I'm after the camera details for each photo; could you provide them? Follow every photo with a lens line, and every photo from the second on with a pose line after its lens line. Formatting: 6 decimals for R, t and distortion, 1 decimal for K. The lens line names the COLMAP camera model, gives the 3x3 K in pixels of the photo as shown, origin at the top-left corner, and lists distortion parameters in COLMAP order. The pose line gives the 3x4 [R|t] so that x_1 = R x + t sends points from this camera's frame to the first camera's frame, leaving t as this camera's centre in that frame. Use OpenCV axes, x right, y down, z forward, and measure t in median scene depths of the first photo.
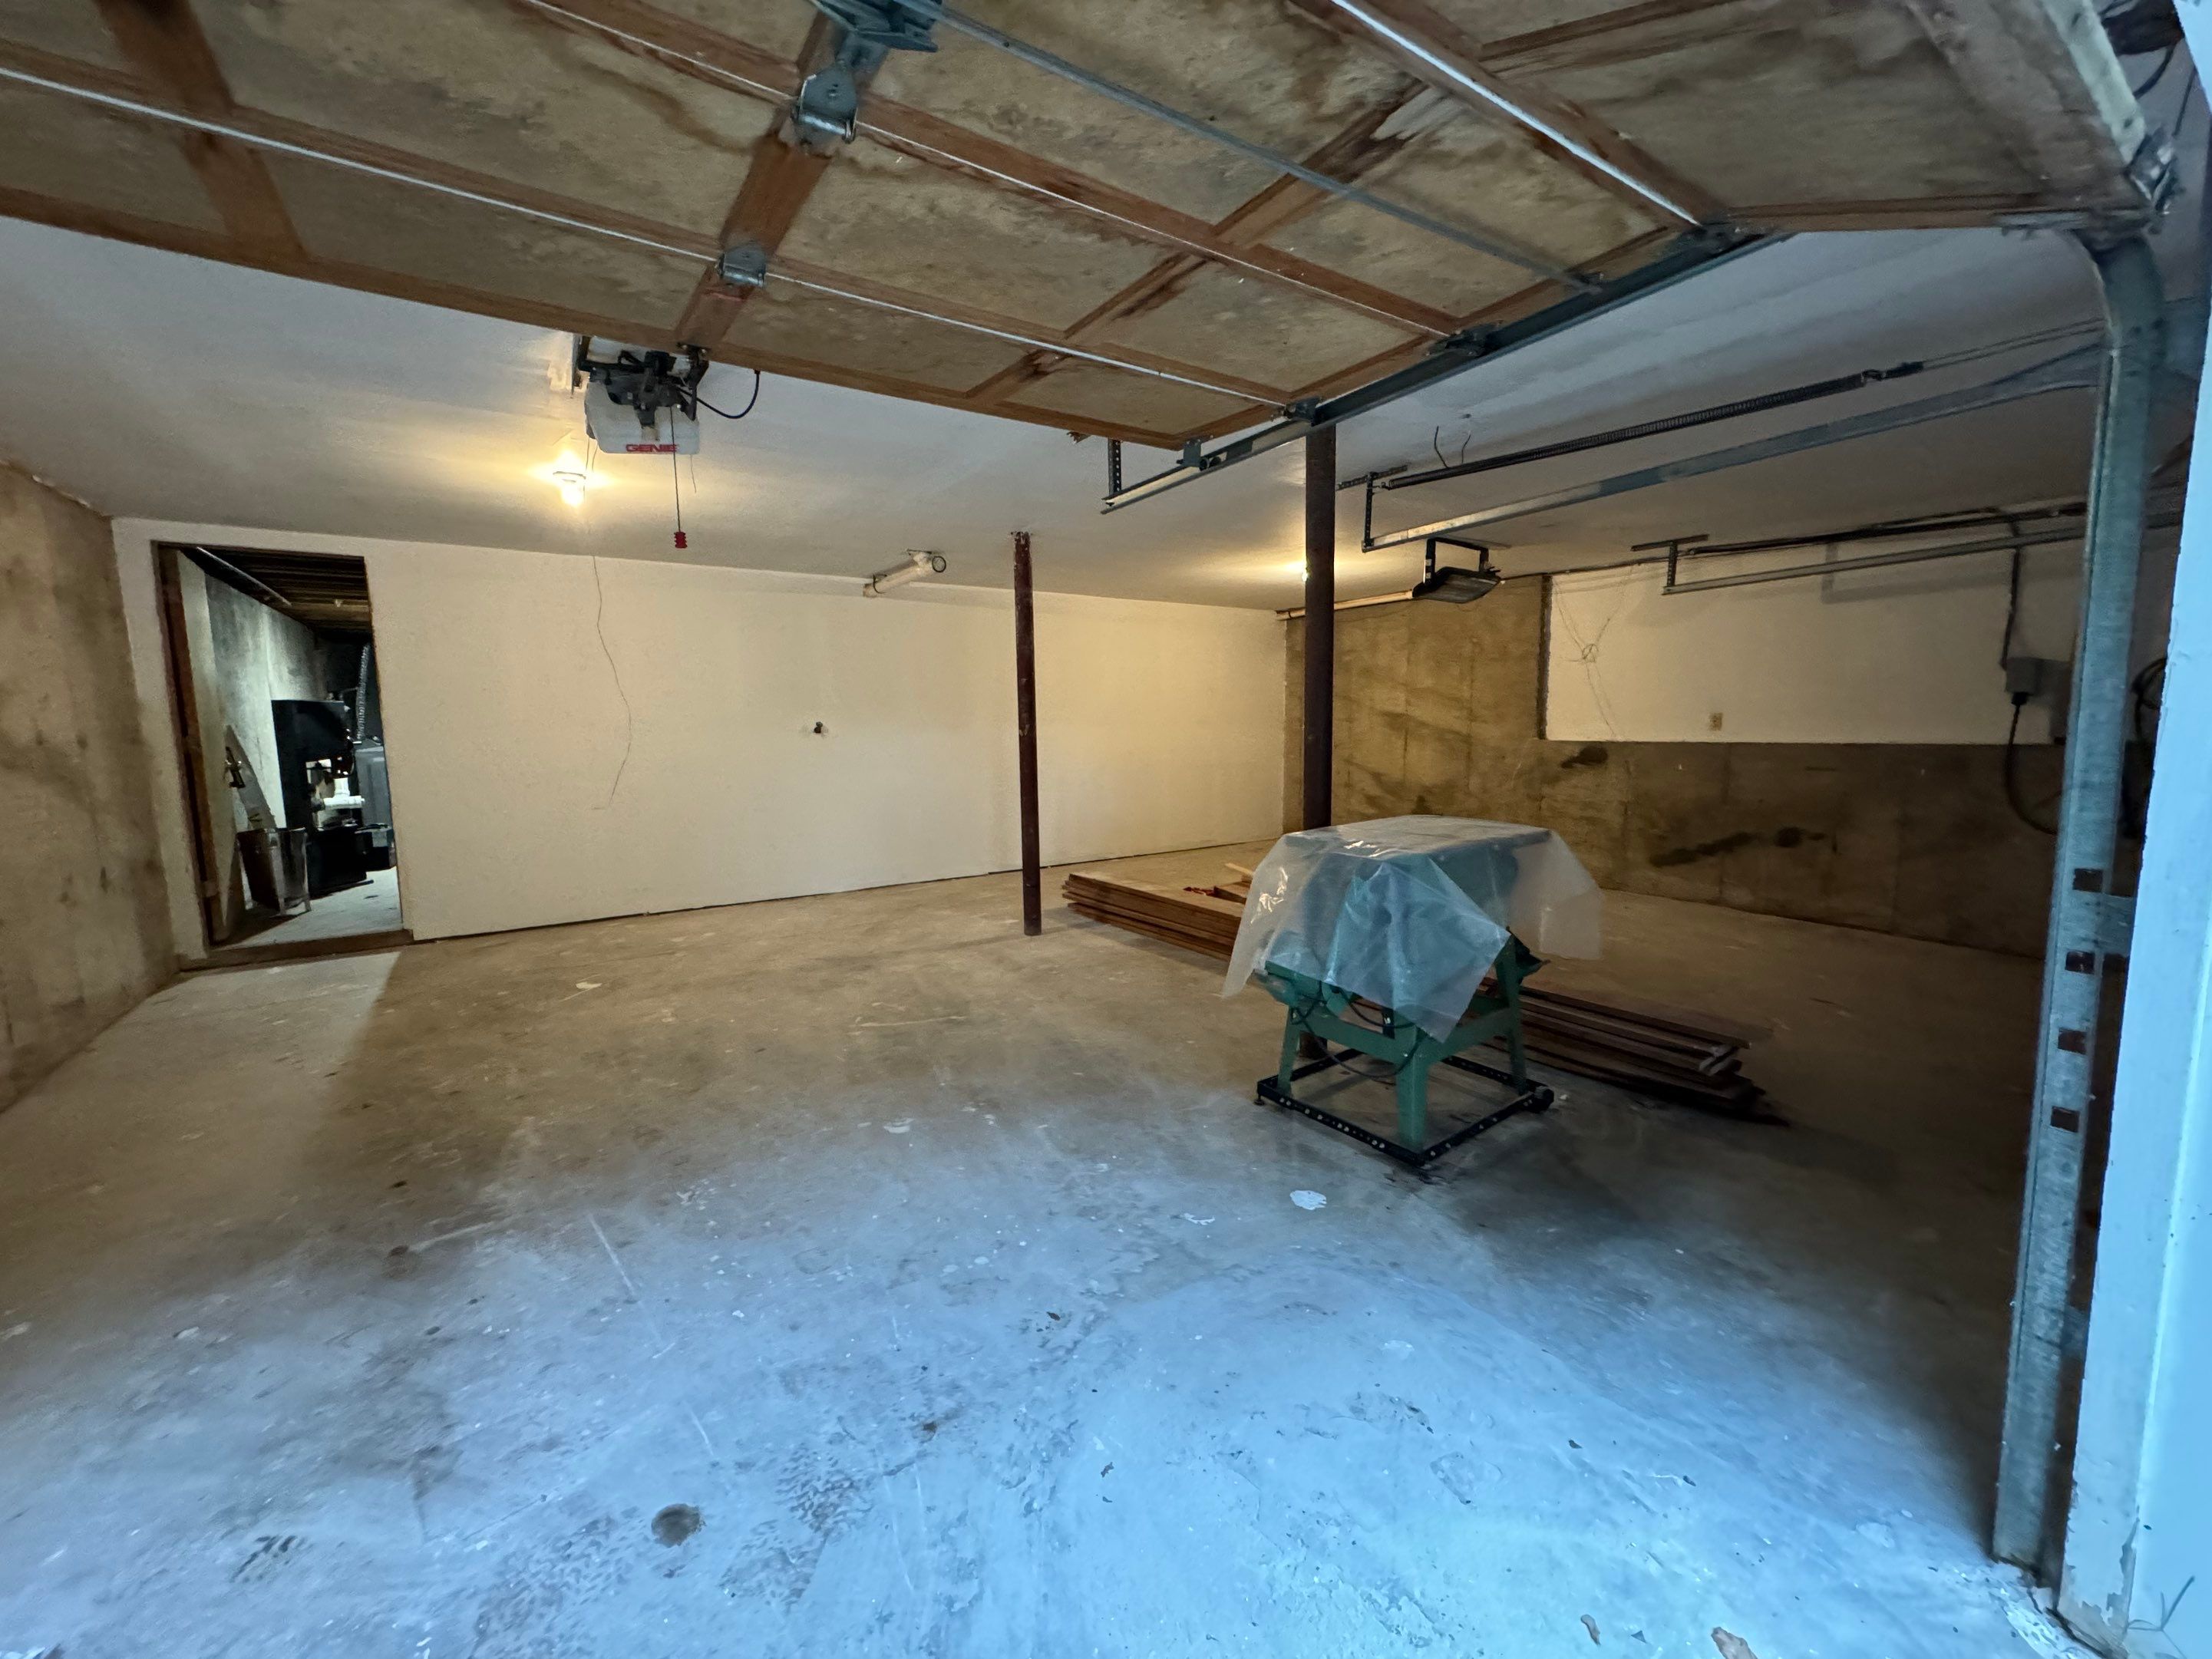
lens RADIAL K [[865.3, 0, 1106.0], [0, 865.3, 829.5], [0, 0, 1]] dist [-0.001033, -0.000494]
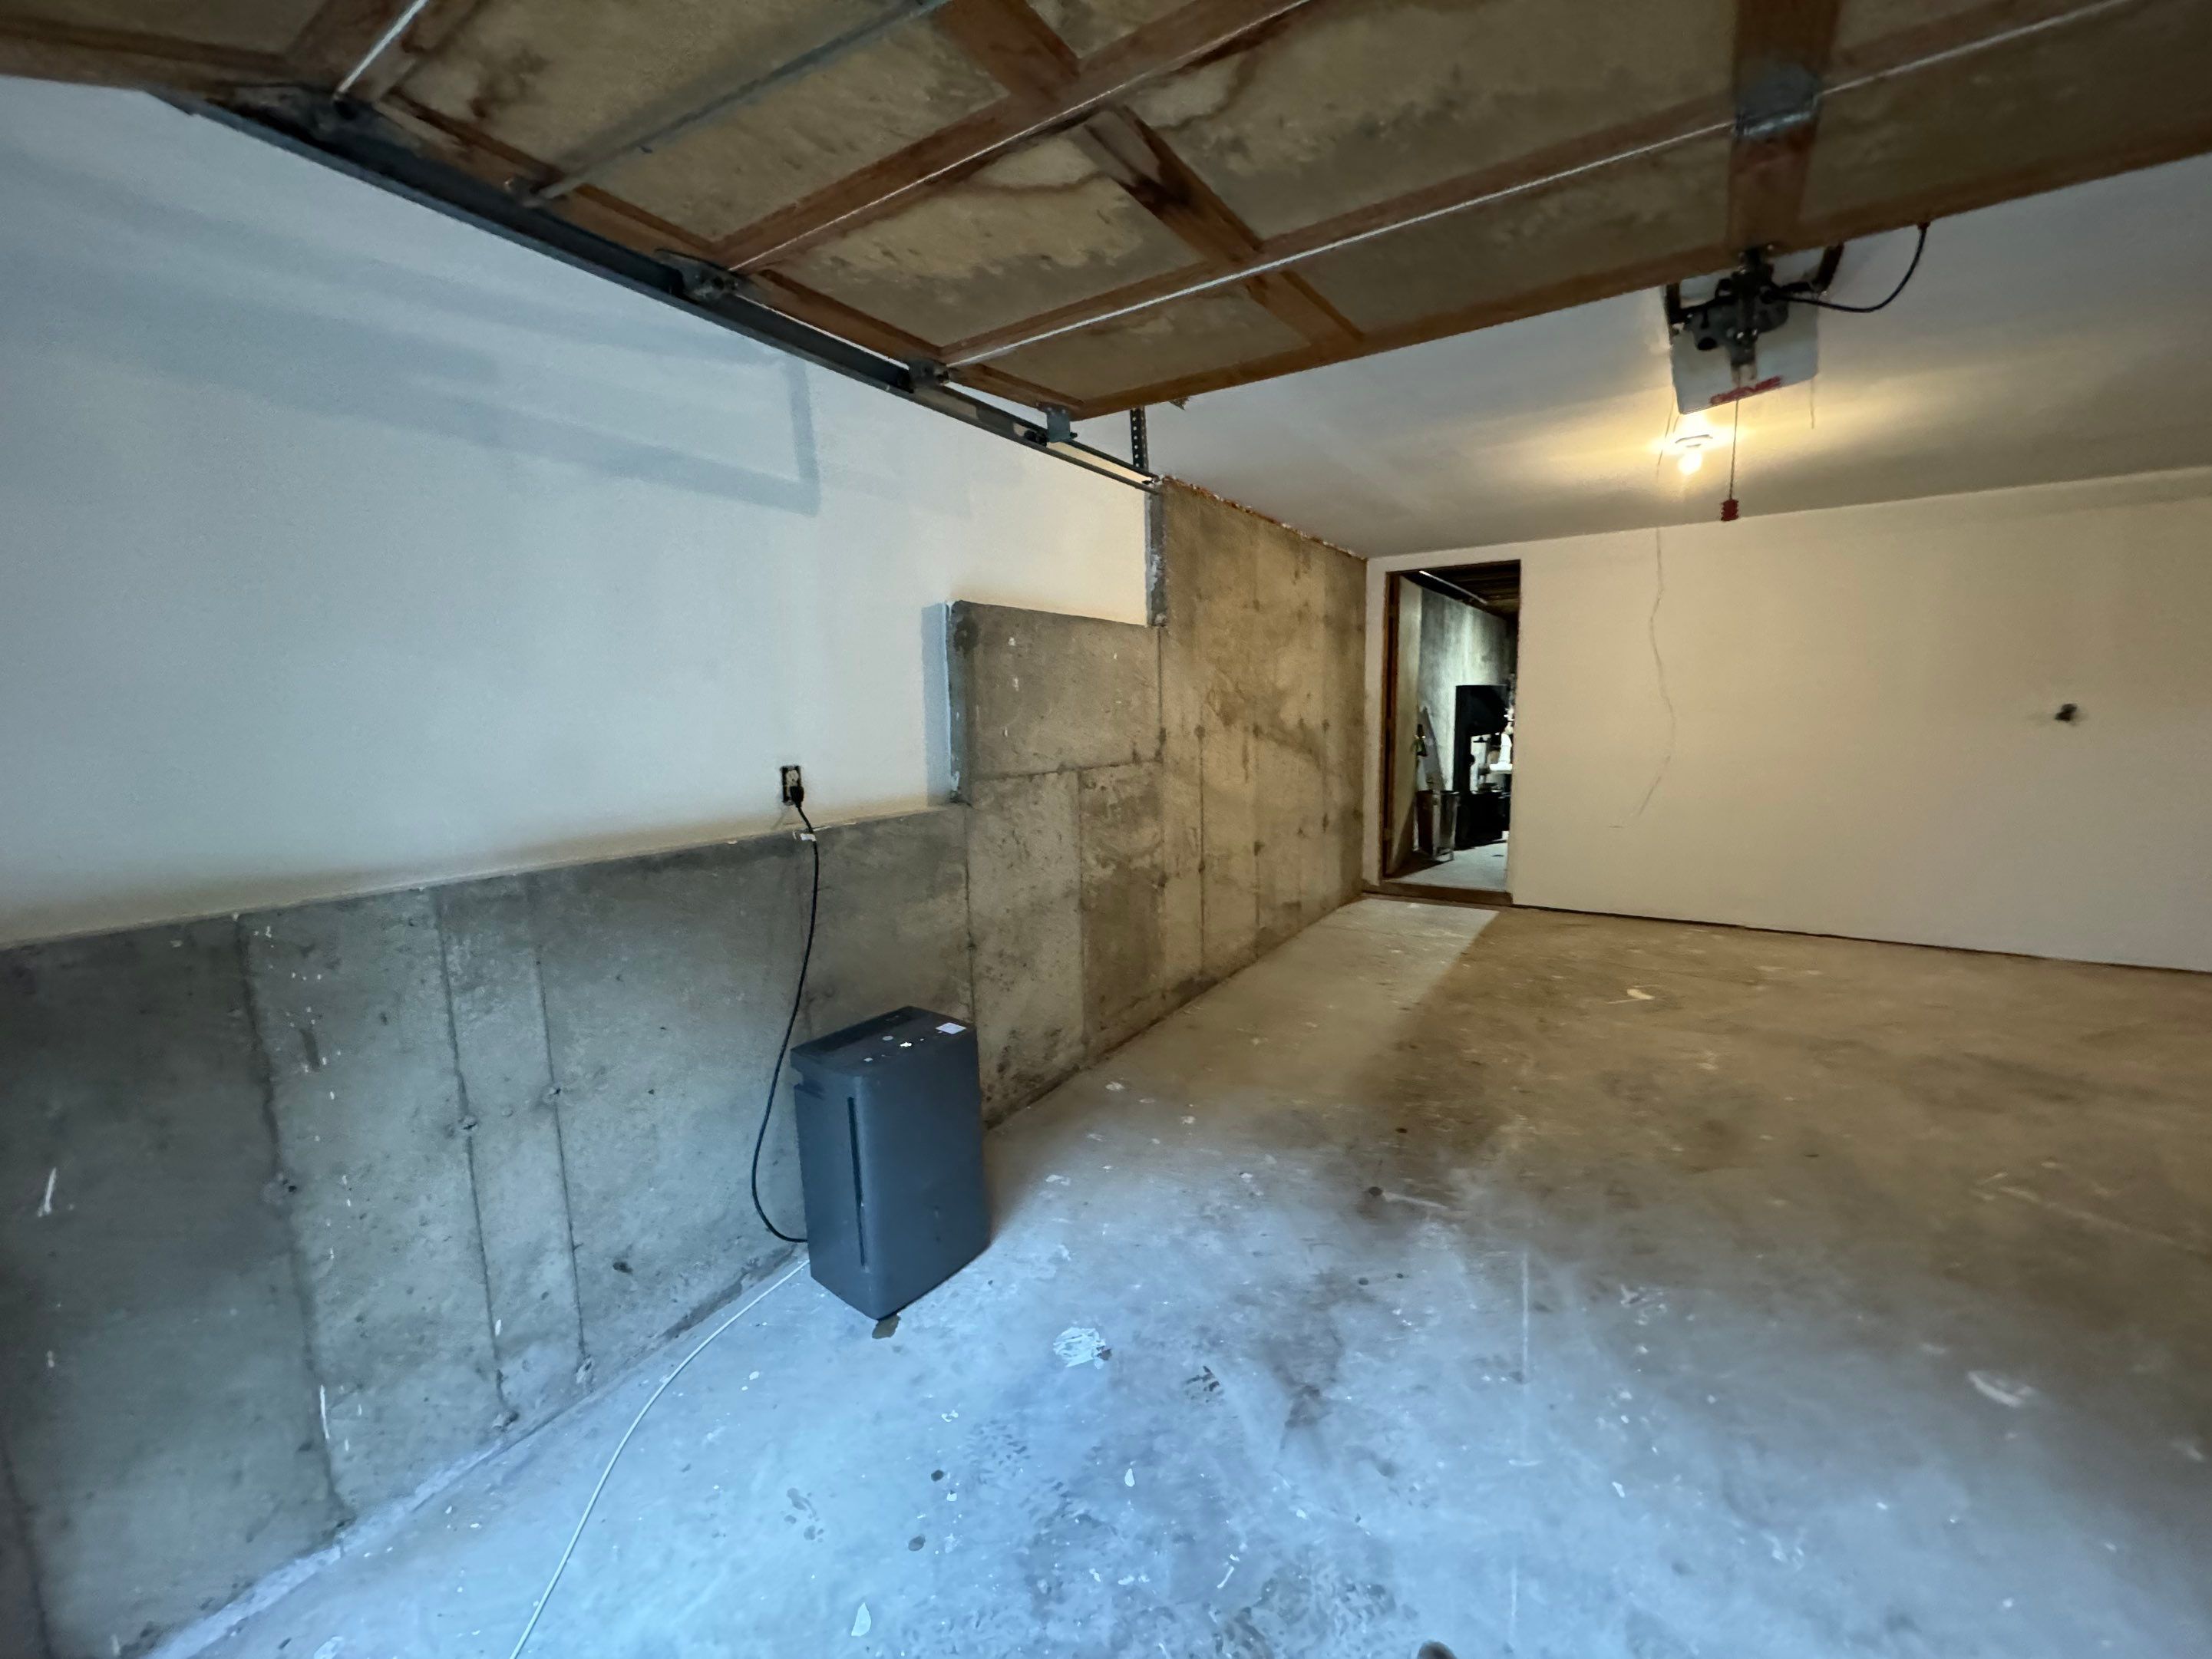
lens RADIAL K [[877.5, 0, 1106.0], [0, 877.5, 829.5], [0, 0, 1]] dist [0.000793, -0.000374]
pose [[0.380811, 0.133329, -0.914990, 0.036144], [-0.100084, 0.989679, 0.102559, -0.051111], [0.919220, 0.052520, 0.390225, 0.128595]]
